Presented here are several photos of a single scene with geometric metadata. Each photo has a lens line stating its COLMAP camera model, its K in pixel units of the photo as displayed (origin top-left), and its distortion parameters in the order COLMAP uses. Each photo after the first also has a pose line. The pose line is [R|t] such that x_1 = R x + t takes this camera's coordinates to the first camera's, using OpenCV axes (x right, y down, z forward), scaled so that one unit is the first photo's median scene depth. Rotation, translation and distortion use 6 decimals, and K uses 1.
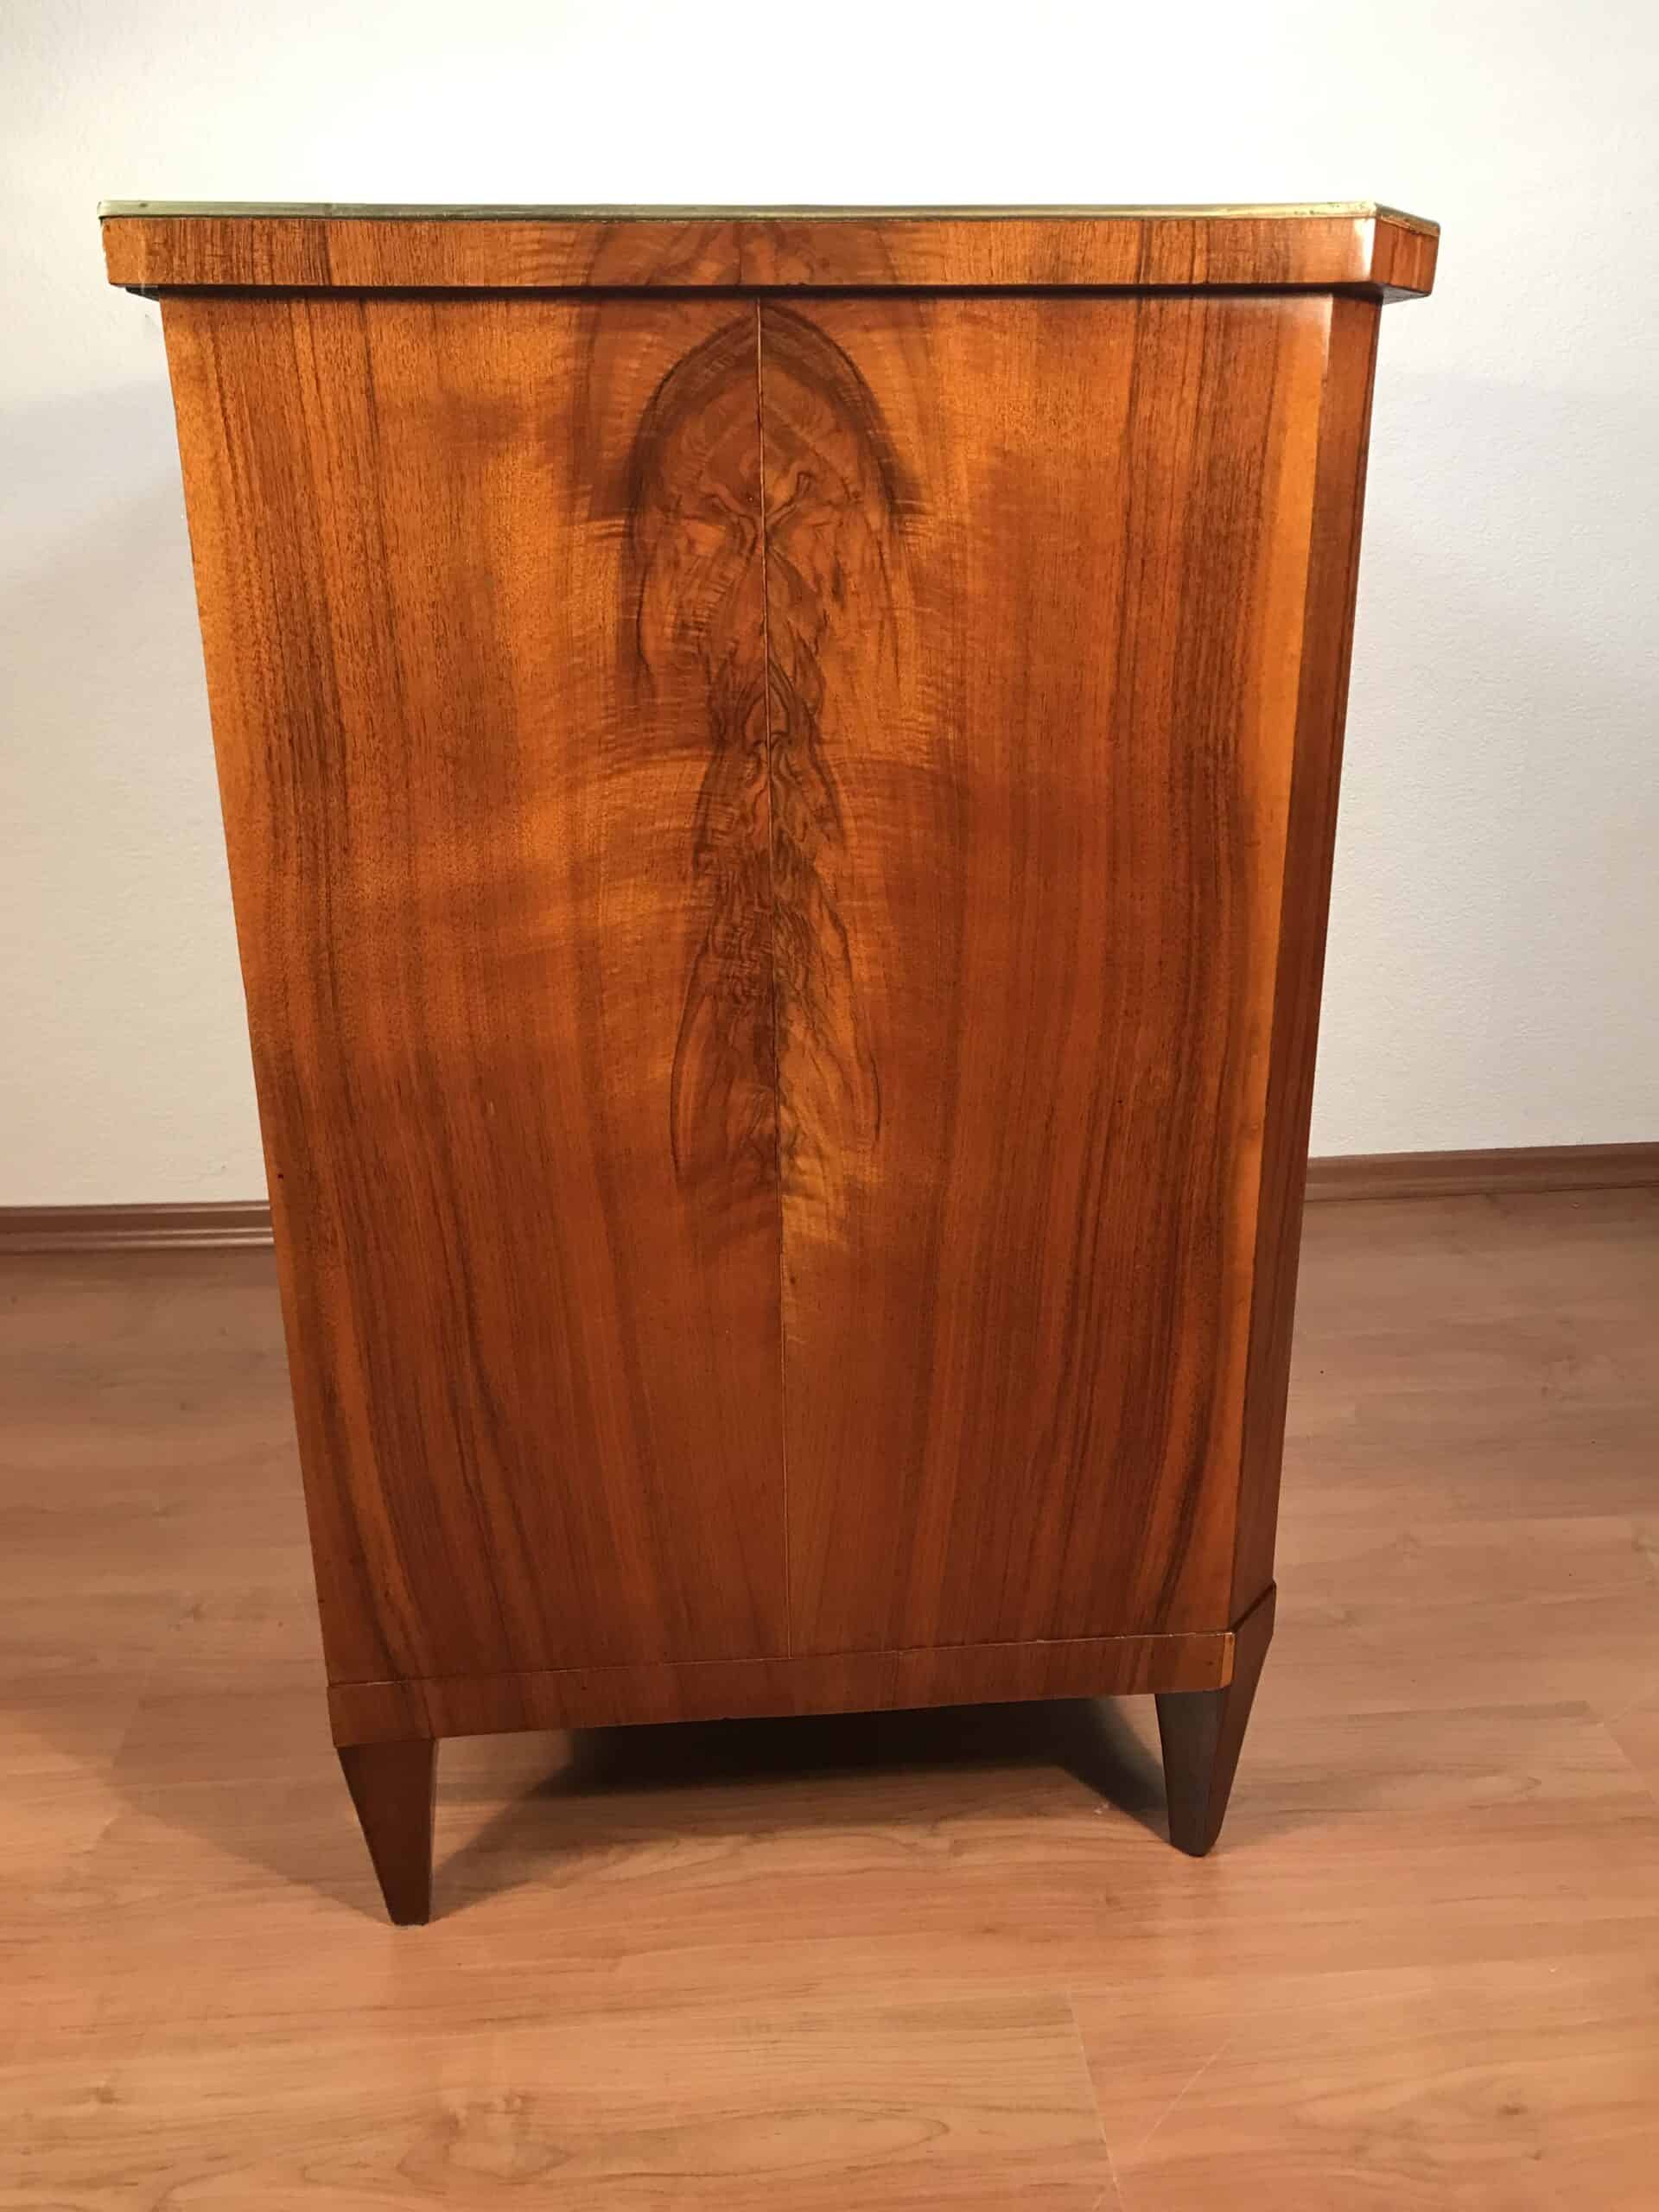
lens RADIAL K [[1789.9, 0, 827.3], [0, 1789.9, 1207.0], [0, 0, 1]] dist [0.076747, -0.129159]
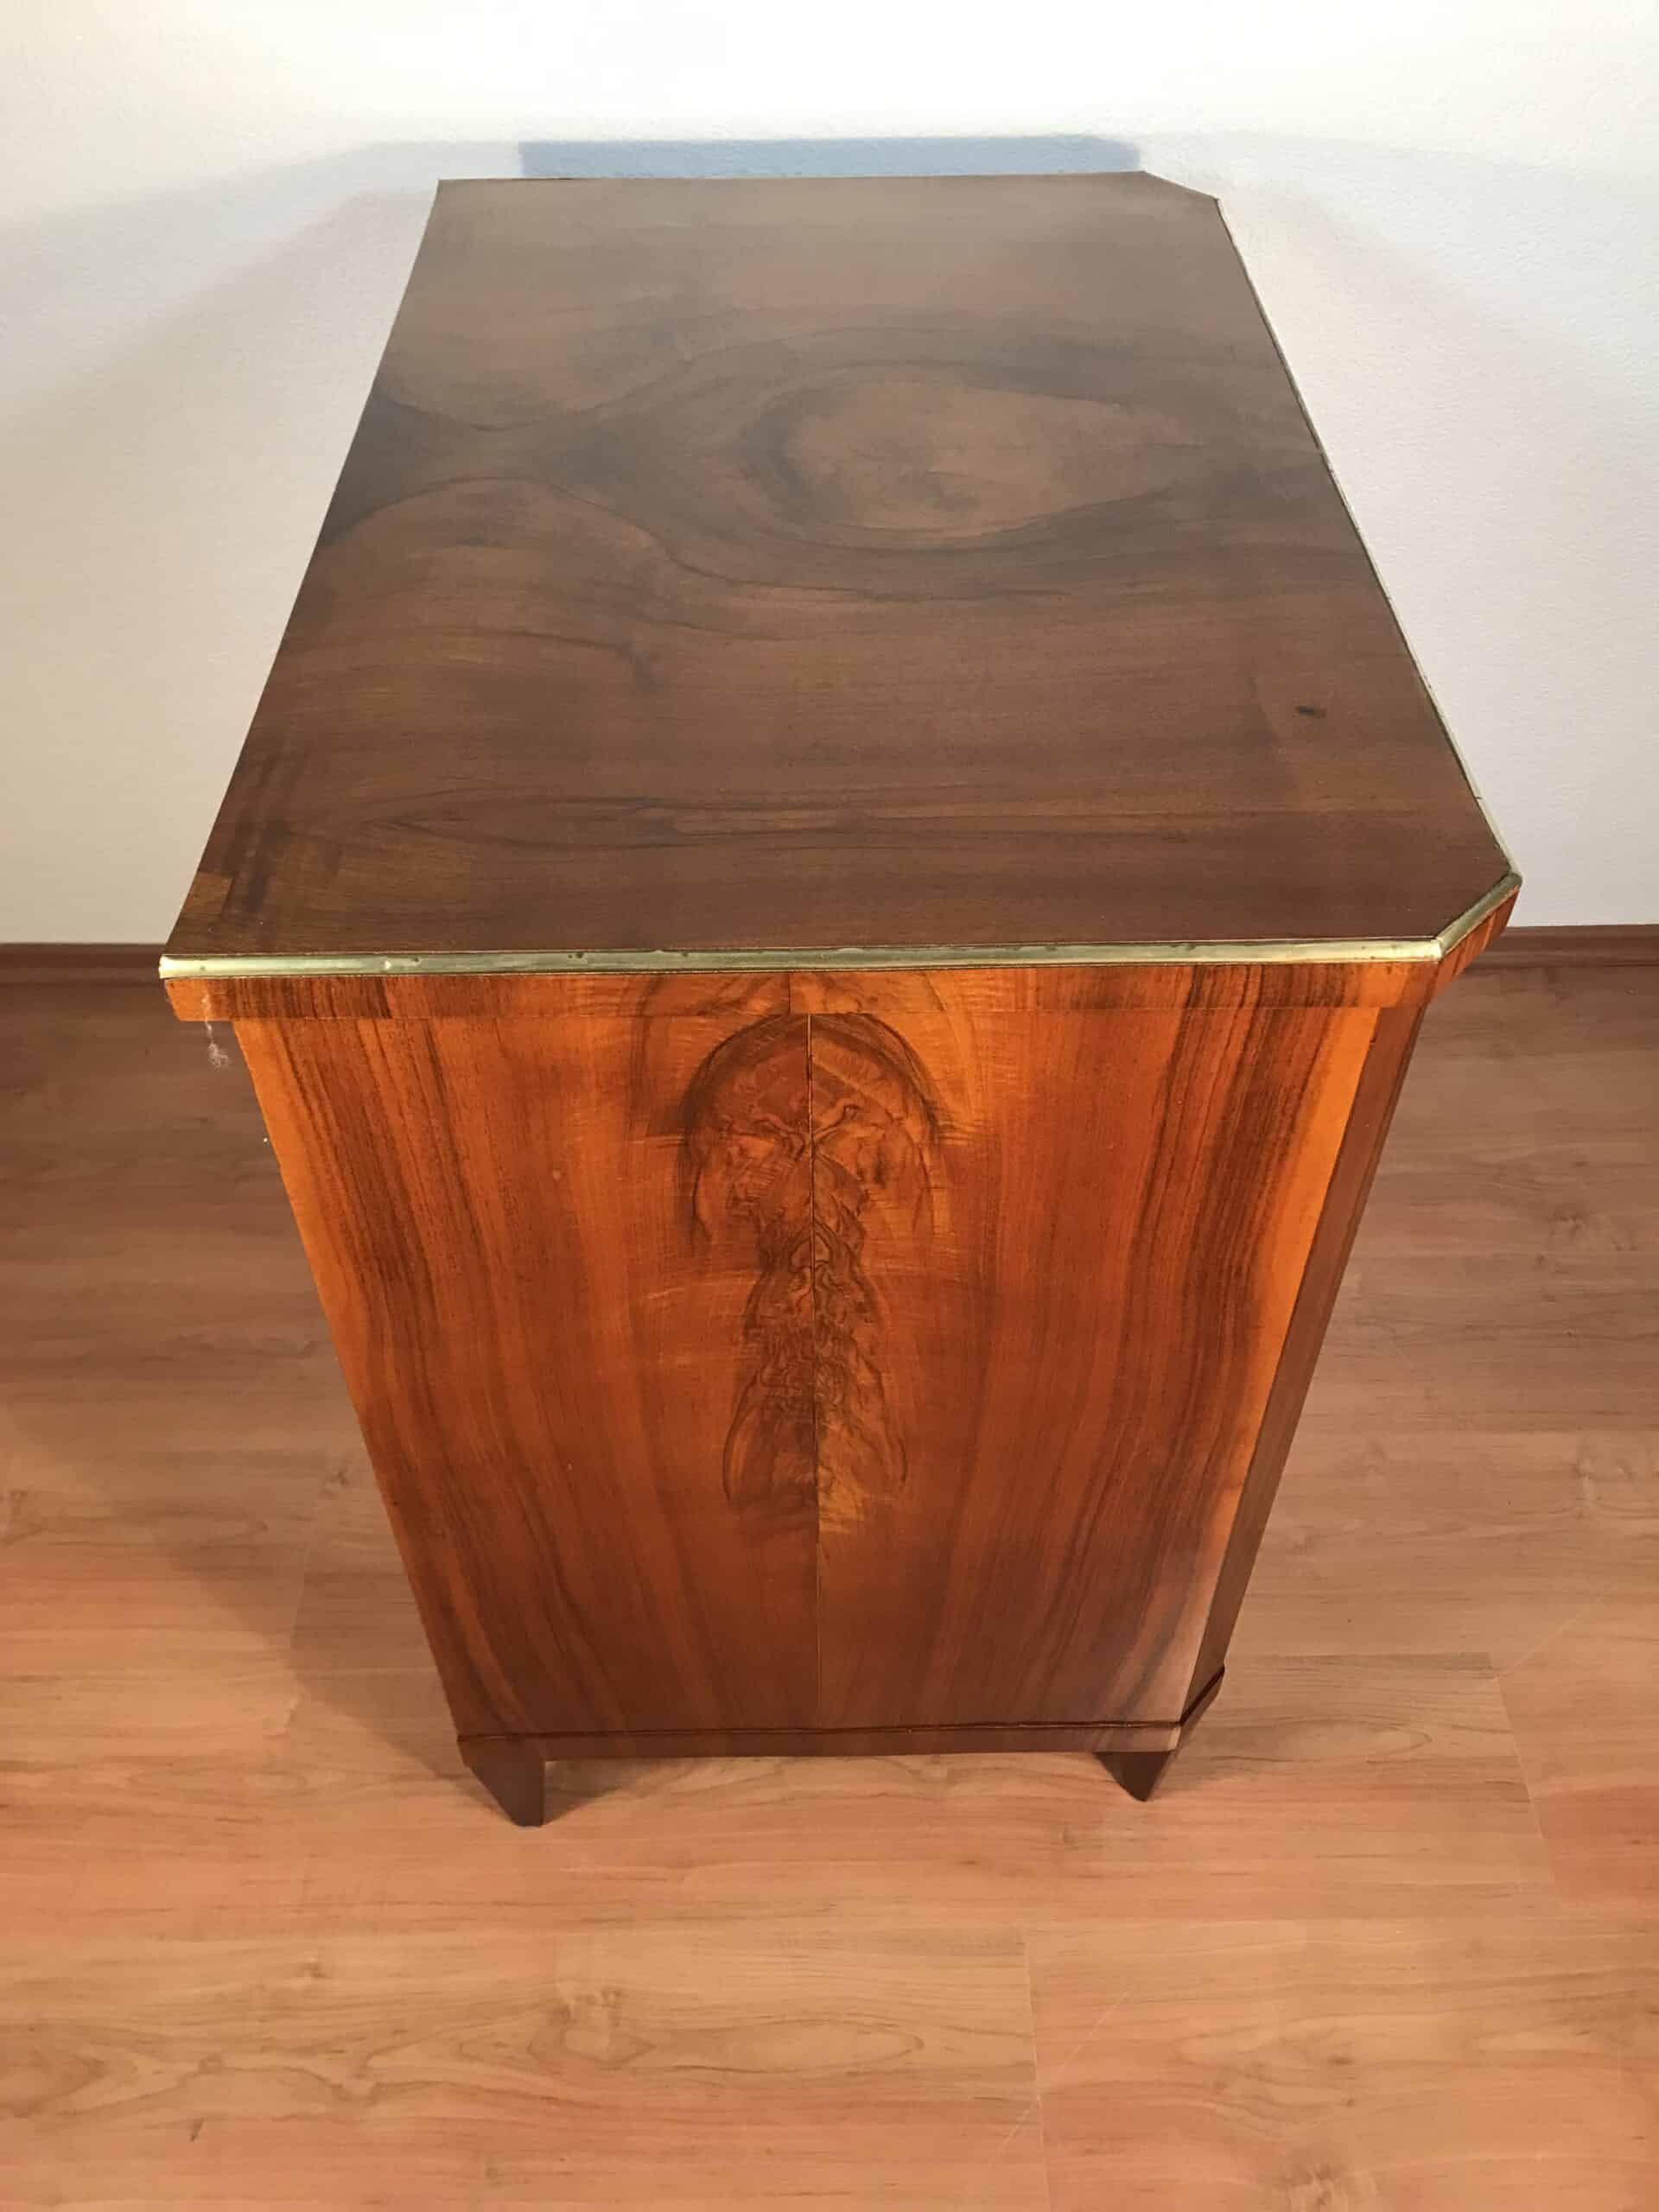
lens RADIAL K [[1791.8, 0, 829.5], [0, 1791.8, 1106.0], [0, 0, 1]] dist [0.009056, 0.001939]
pose [[0.997759, 0.052627, -0.041320, 0.015894], [-0.030543, 0.907685, 0.418539, -0.746916], [0.059532, -0.416339, 0.907259, 0.055402]]
